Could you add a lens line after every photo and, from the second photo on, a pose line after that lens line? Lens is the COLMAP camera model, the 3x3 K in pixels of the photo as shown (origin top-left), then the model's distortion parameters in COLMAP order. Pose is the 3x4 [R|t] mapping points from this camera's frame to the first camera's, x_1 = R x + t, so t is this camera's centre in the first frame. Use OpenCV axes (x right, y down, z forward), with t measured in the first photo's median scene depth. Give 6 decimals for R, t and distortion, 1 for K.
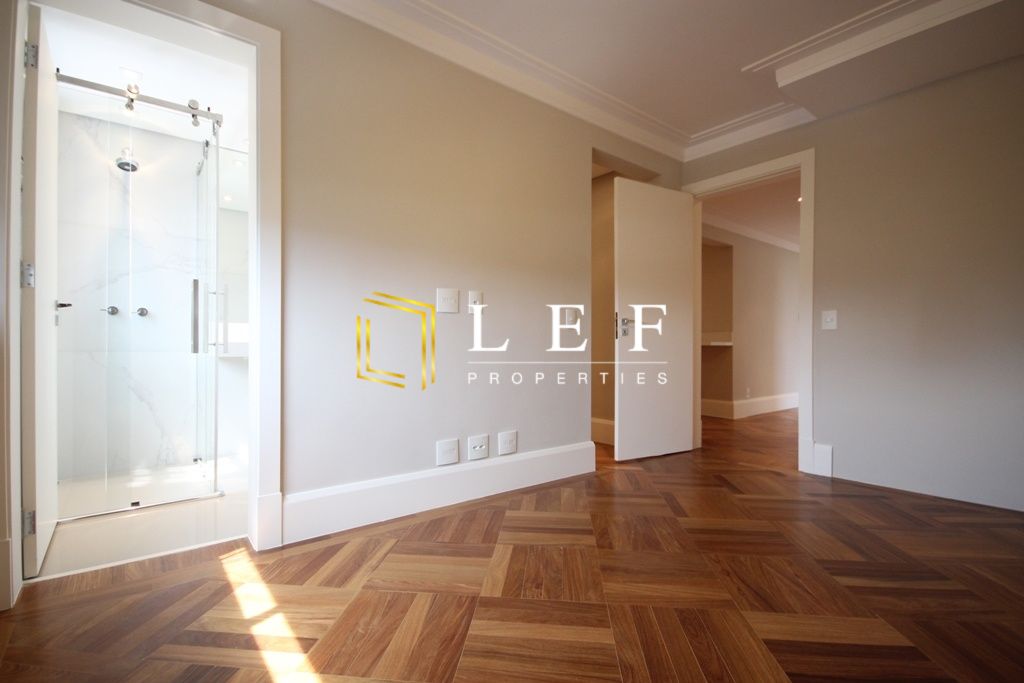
lens RADIAL K [[475.4, 0, 514.6], [0, 475.4, 344.6], [0, 0, 1]] dist [-0.000941, -0.000143]
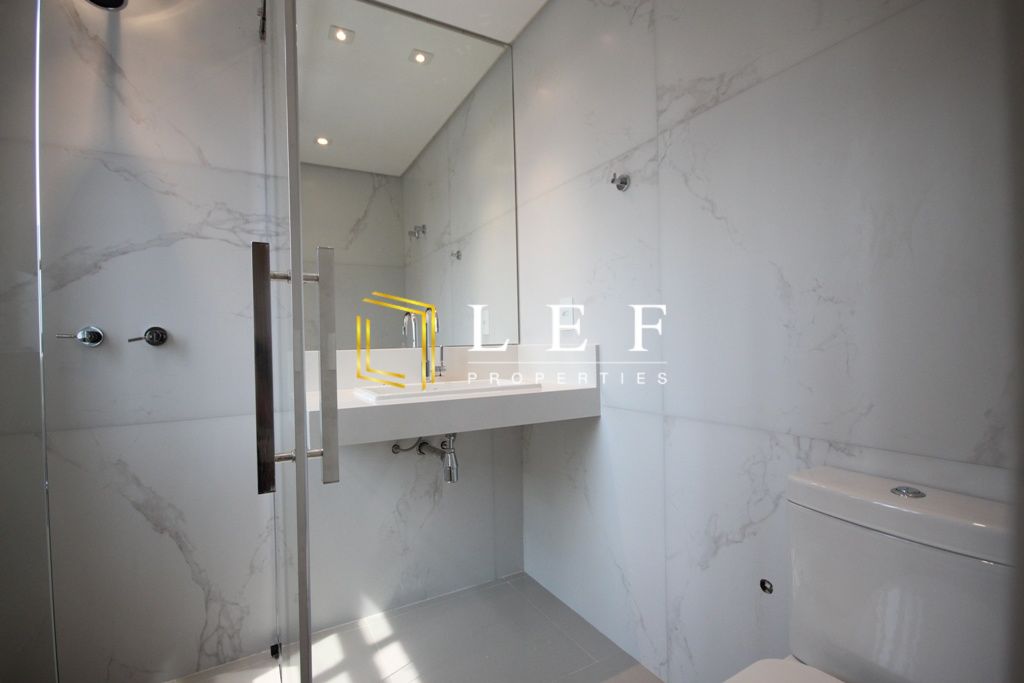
lens RADIAL K [[475.4, 0, 509.7], [0, 475.4, 343.0], [0, 0, 1]] dist [-0.000941, -0.000143]
pose [[0.984133, -0.028761, -0.175087, -0.373961], [0.028797, 0.999583, -0.002335, -0.051336], [0.175081, -0.002744, 0.984550, 0.613553]]
